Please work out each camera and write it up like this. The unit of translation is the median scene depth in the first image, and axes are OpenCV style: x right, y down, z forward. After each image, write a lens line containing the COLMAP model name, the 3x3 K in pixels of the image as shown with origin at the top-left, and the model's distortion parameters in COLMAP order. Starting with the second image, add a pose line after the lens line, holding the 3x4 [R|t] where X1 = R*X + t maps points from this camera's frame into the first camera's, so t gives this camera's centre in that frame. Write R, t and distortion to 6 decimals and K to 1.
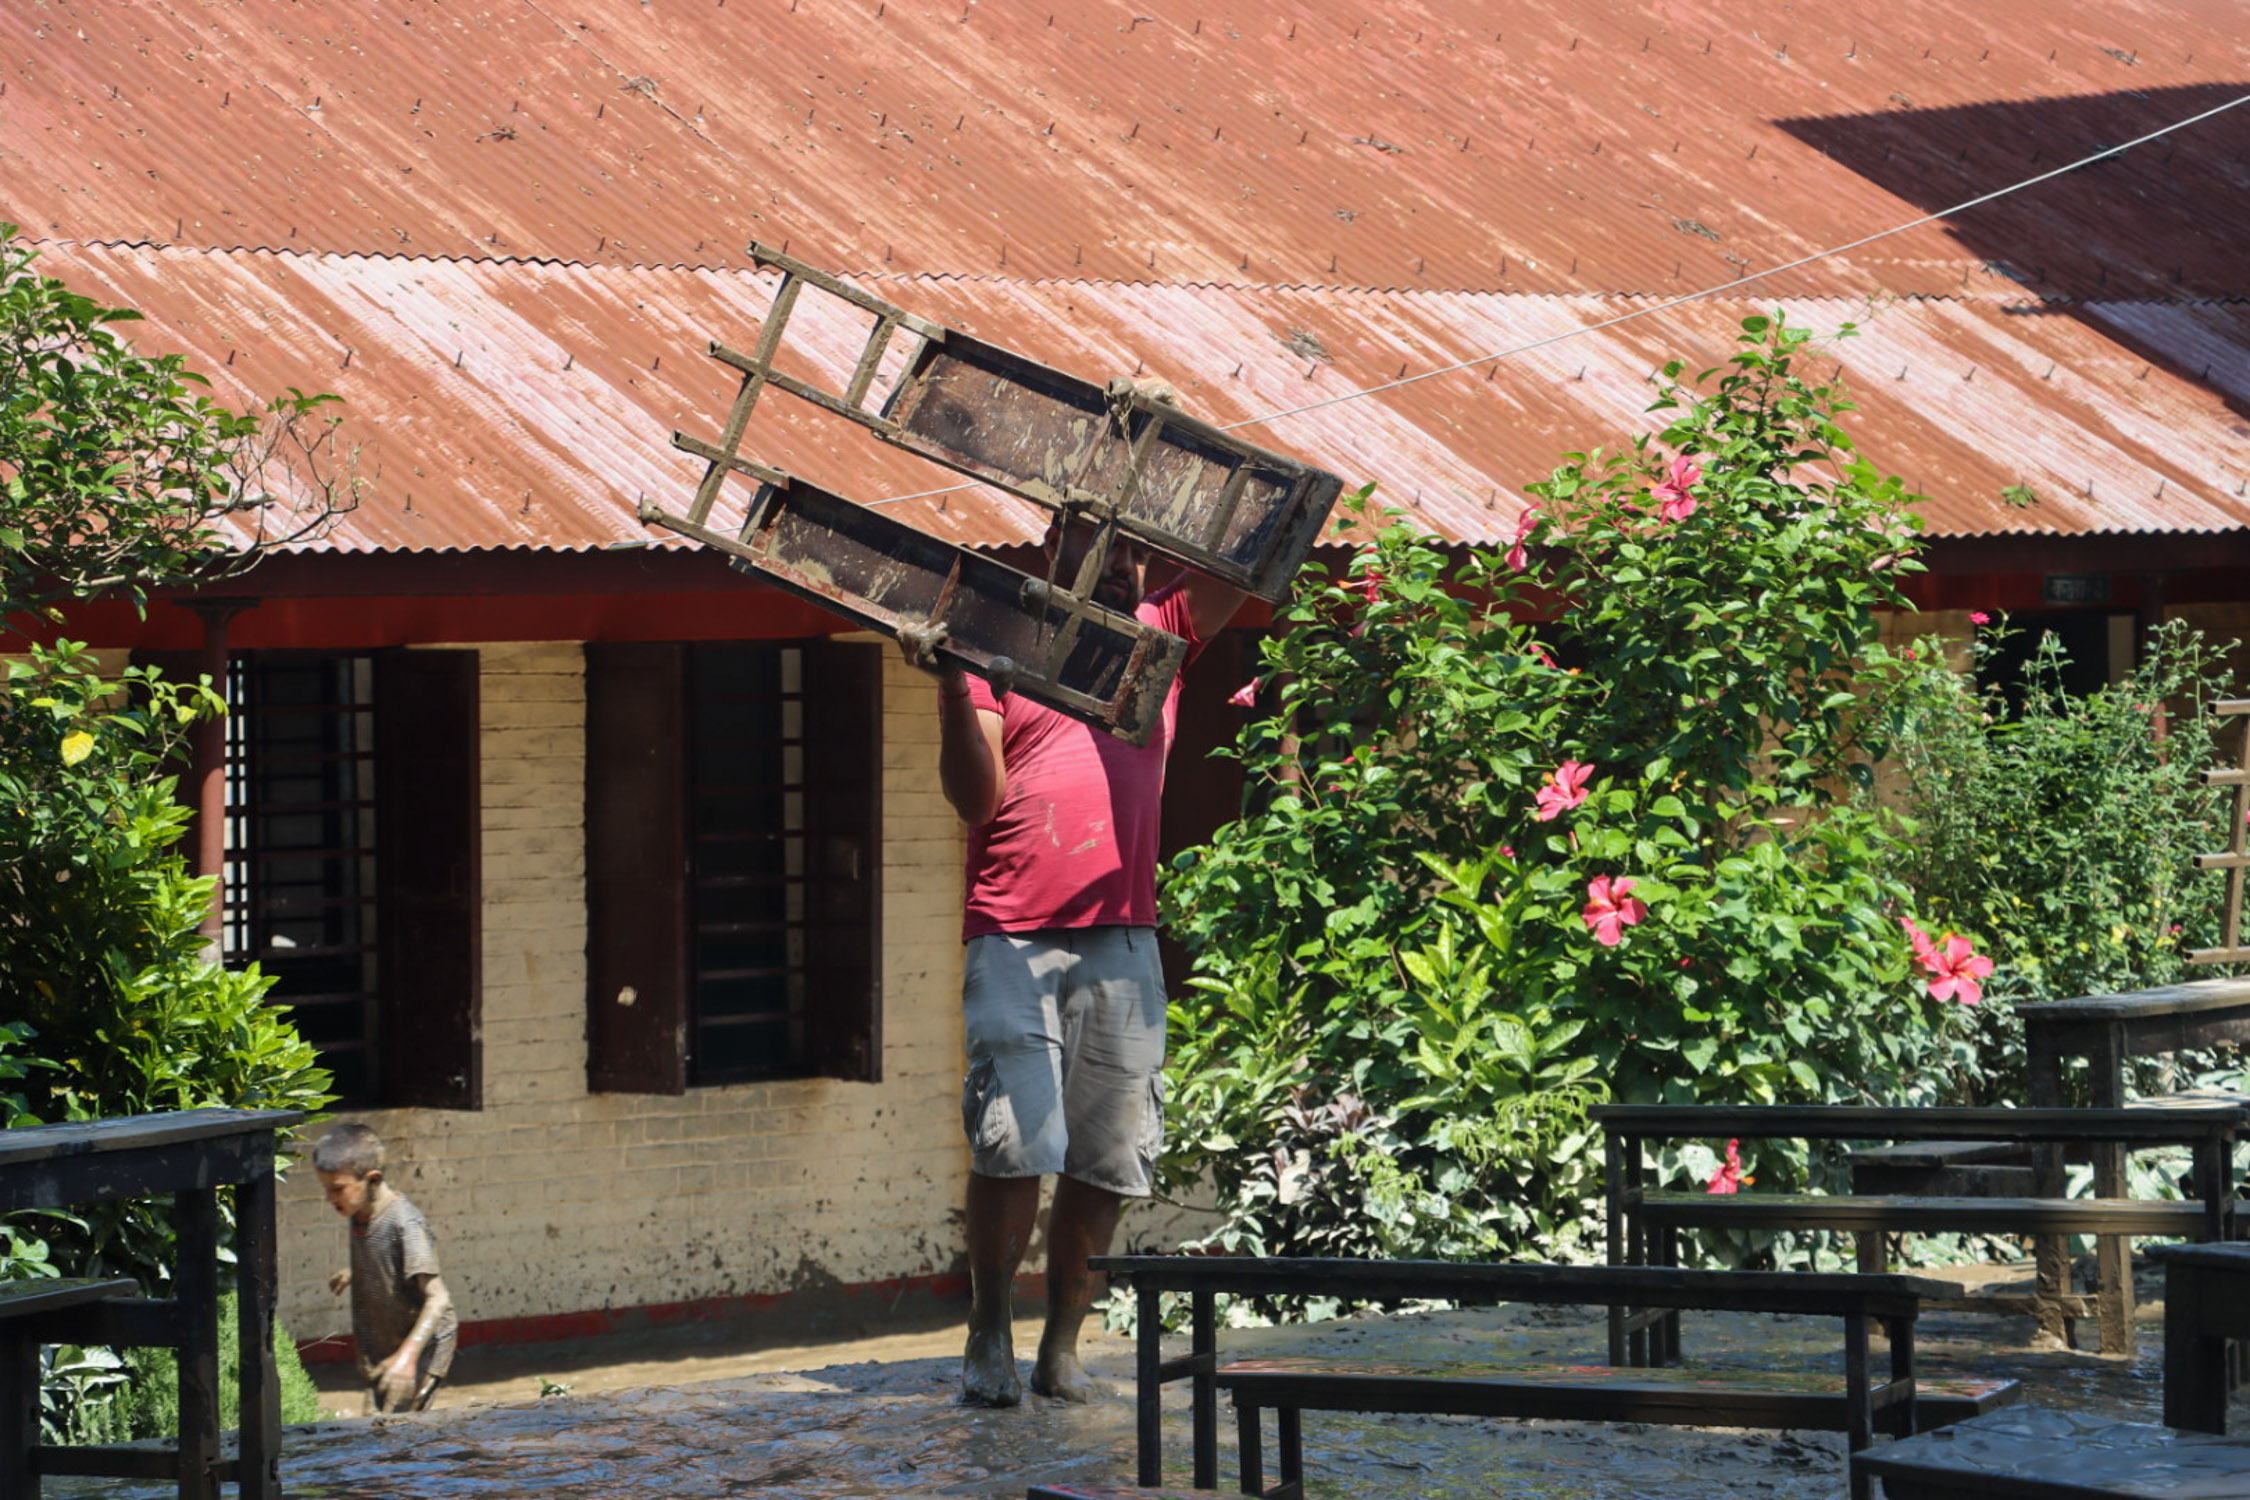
lens RADIAL K [[7436.3, 0, 1107.5], [0, 7436.3, 760.5], [0, 0, 1]] dist [0.754461, 0.000000]
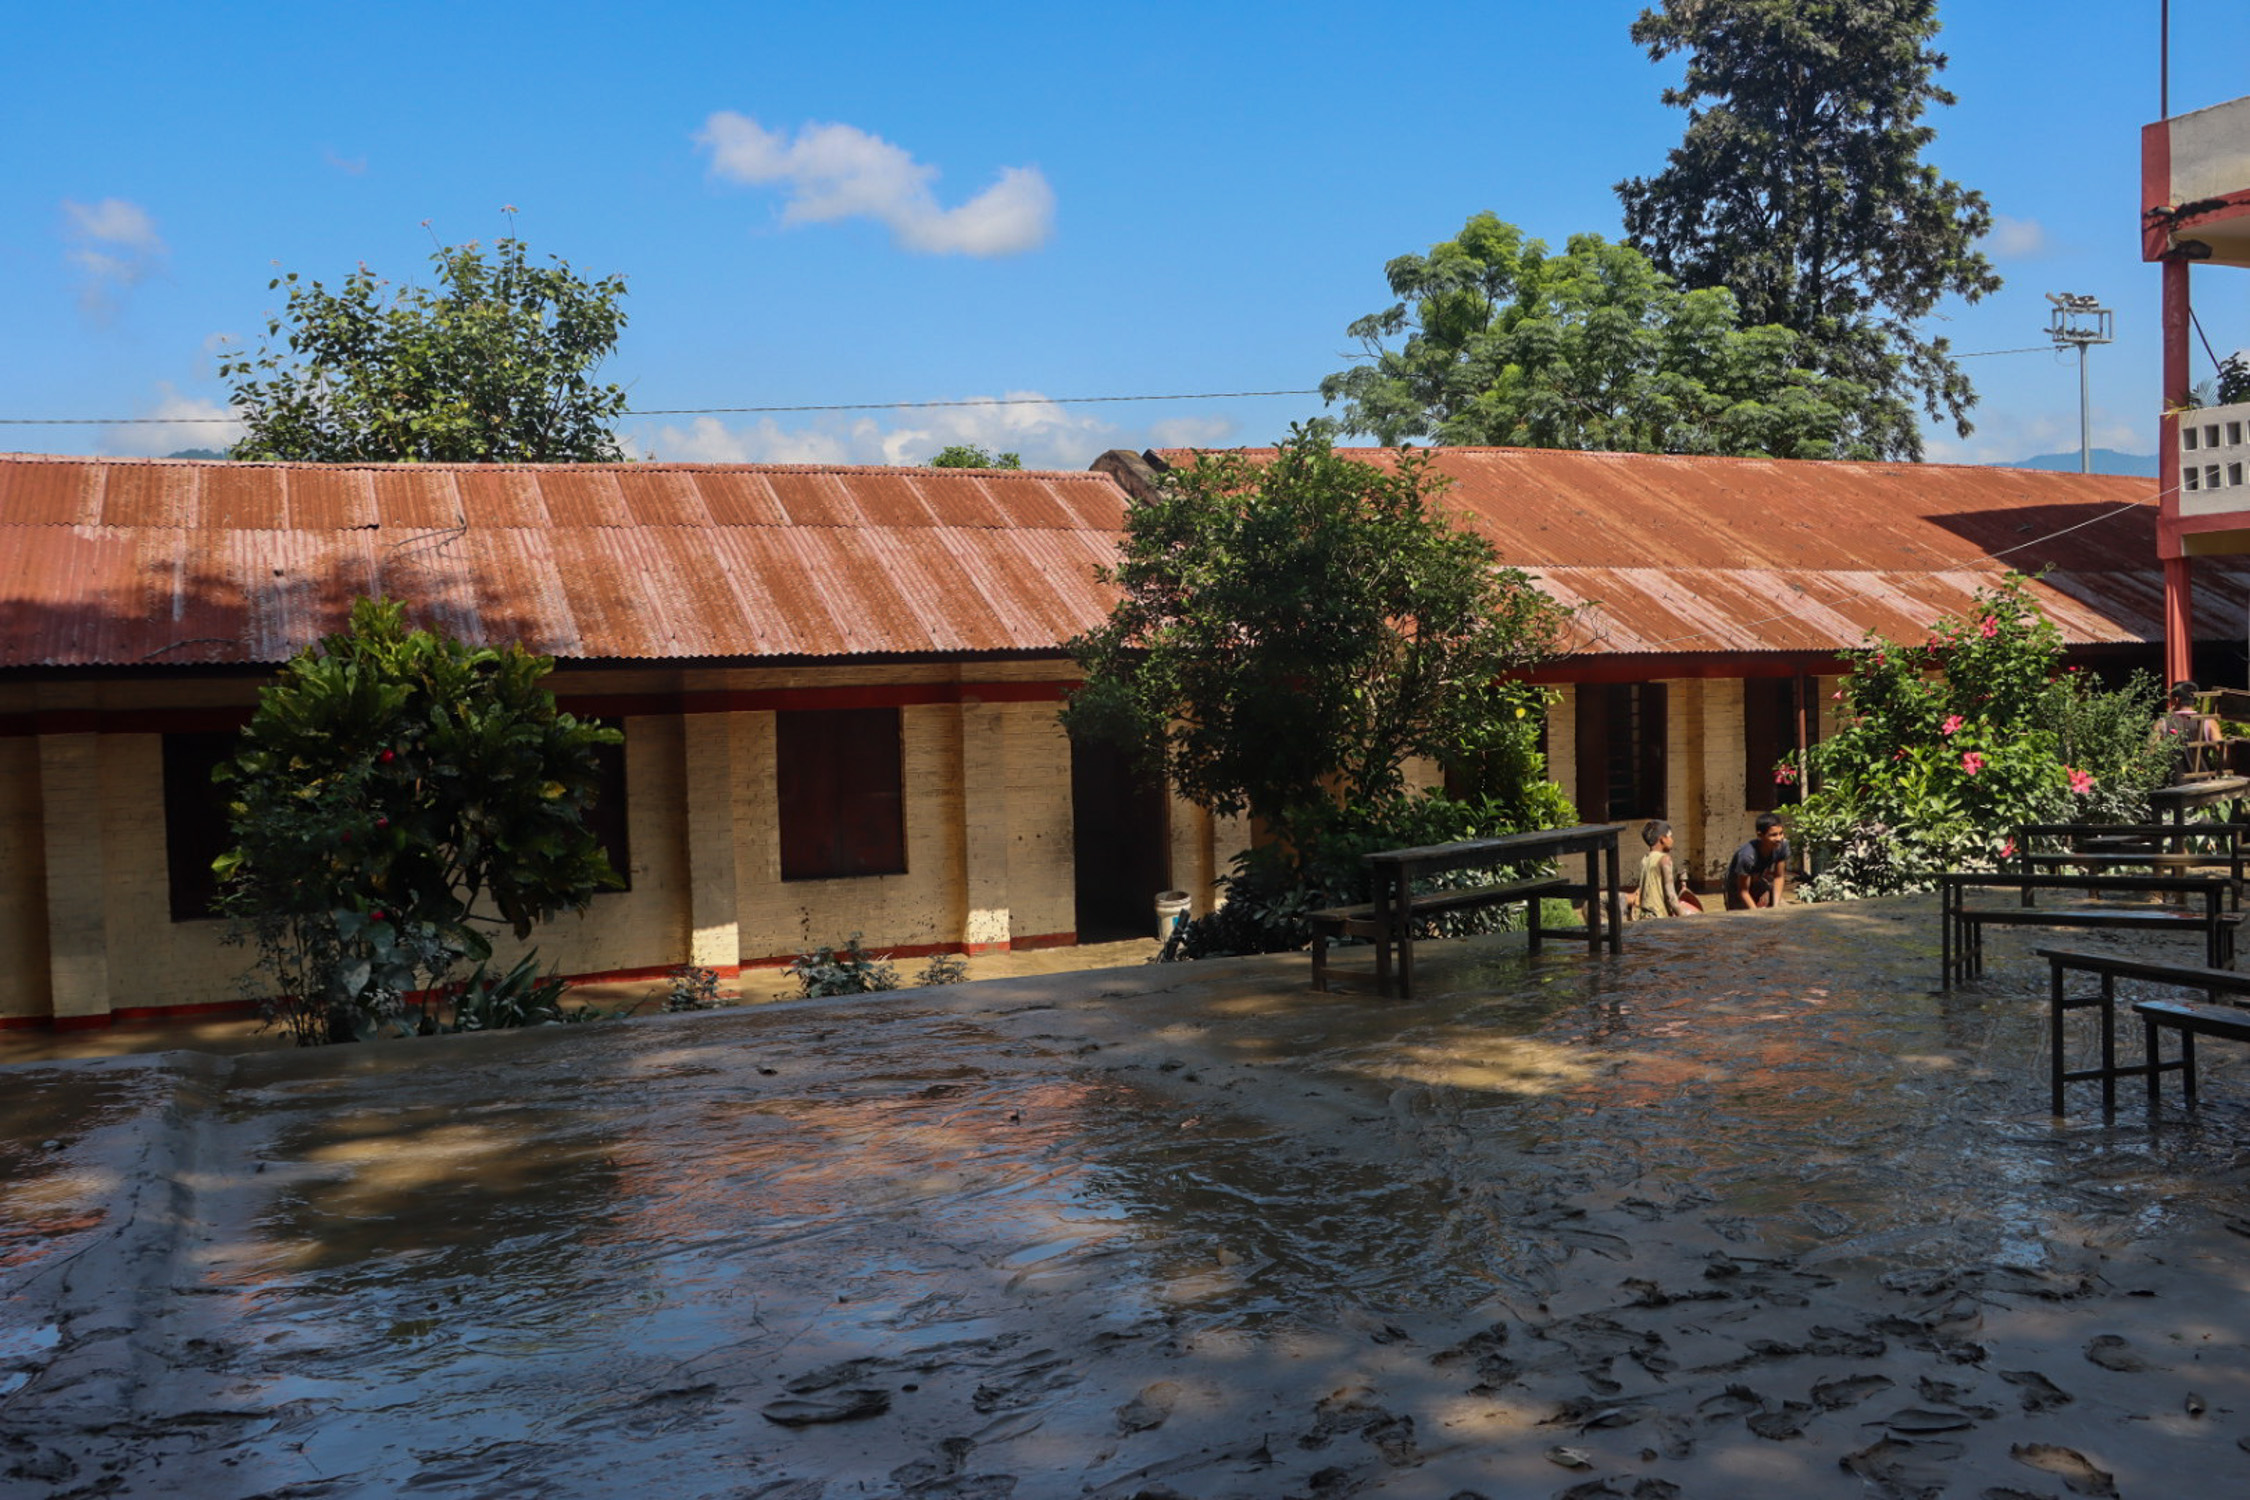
lens RADIAL K [[2192.4, 0, 1124.3], [0, 2192.4, 752.8], [0, 0, 1]] dist [-0.003148, 0.000000]
pose [[0.983558, -0.006463, -0.180477, -0.112362], [0.008326, 0.999920, 0.009568, 0.004129], [0.180400, -0.010913, 0.983533, 0.042481]]
